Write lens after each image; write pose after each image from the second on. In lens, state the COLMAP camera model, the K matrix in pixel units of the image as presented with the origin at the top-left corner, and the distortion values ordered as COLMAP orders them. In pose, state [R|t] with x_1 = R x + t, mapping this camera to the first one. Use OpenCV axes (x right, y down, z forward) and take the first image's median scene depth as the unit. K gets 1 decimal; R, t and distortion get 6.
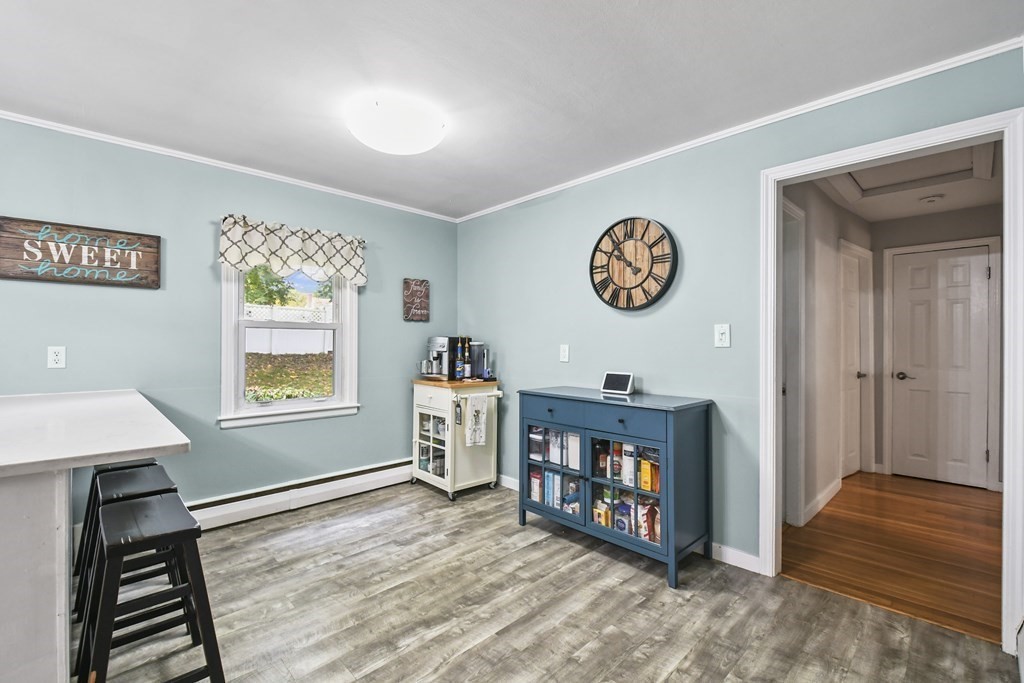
lens RADIAL K [[447.9, 0, 506.5], [0, 447.9, 339.5], [0, 0, 1]] dist [0.041921, -0.031643]
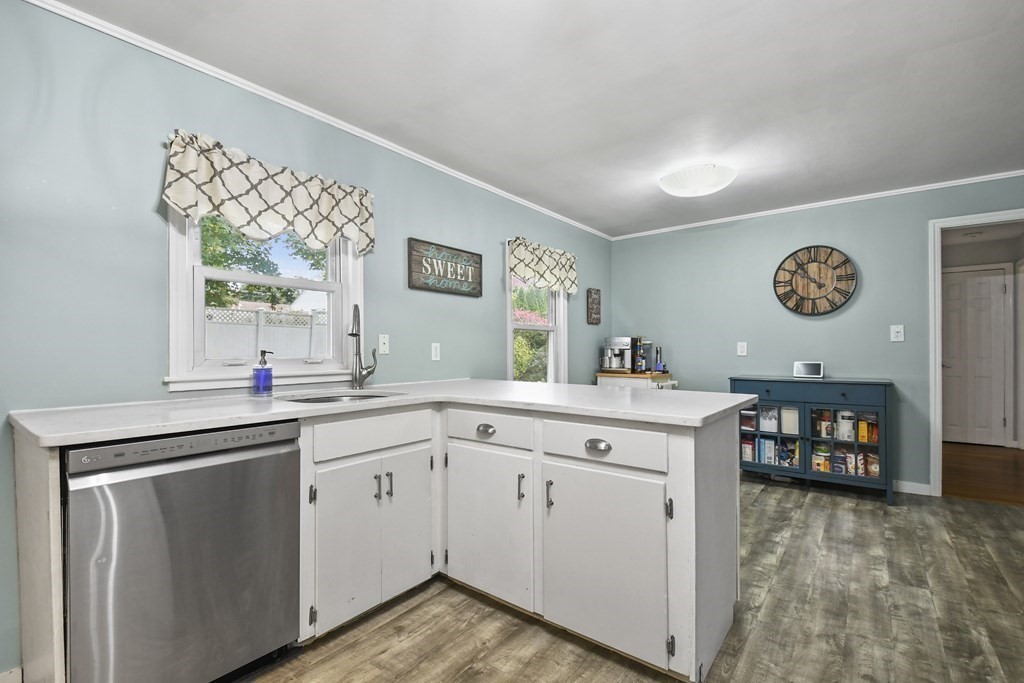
lens RADIAL K [[463.4, 0, 498.5], [0, 463.4, 344.7], [0, 0, 1]] dist [-0.000286, -0.007798]
pose [[0.991517, -0.006308, 0.129828, -0.861600], [0.006686, 0.999975, -0.002483, 0.020422], [-0.129809, 0.003330, 0.991533, -0.246840]]
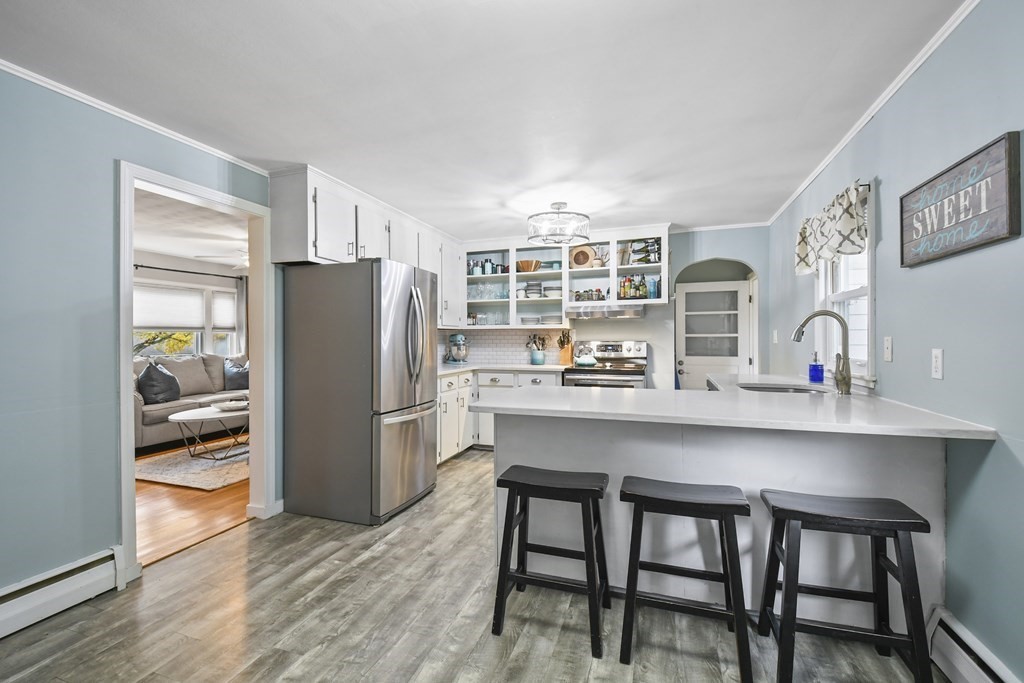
lens RADIAL K [[447.9, 0, 506.5], [0, 447.9, 339.5], [0, 0, 1]] dist [0.041921, -0.031643]
pose [[-0.886353, 0.000998, -0.463010, -0.041353], [0.003639, 0.999982, -0.004811, 0.001814], [0.462997, -0.005949, -0.886340, 1.154396]]
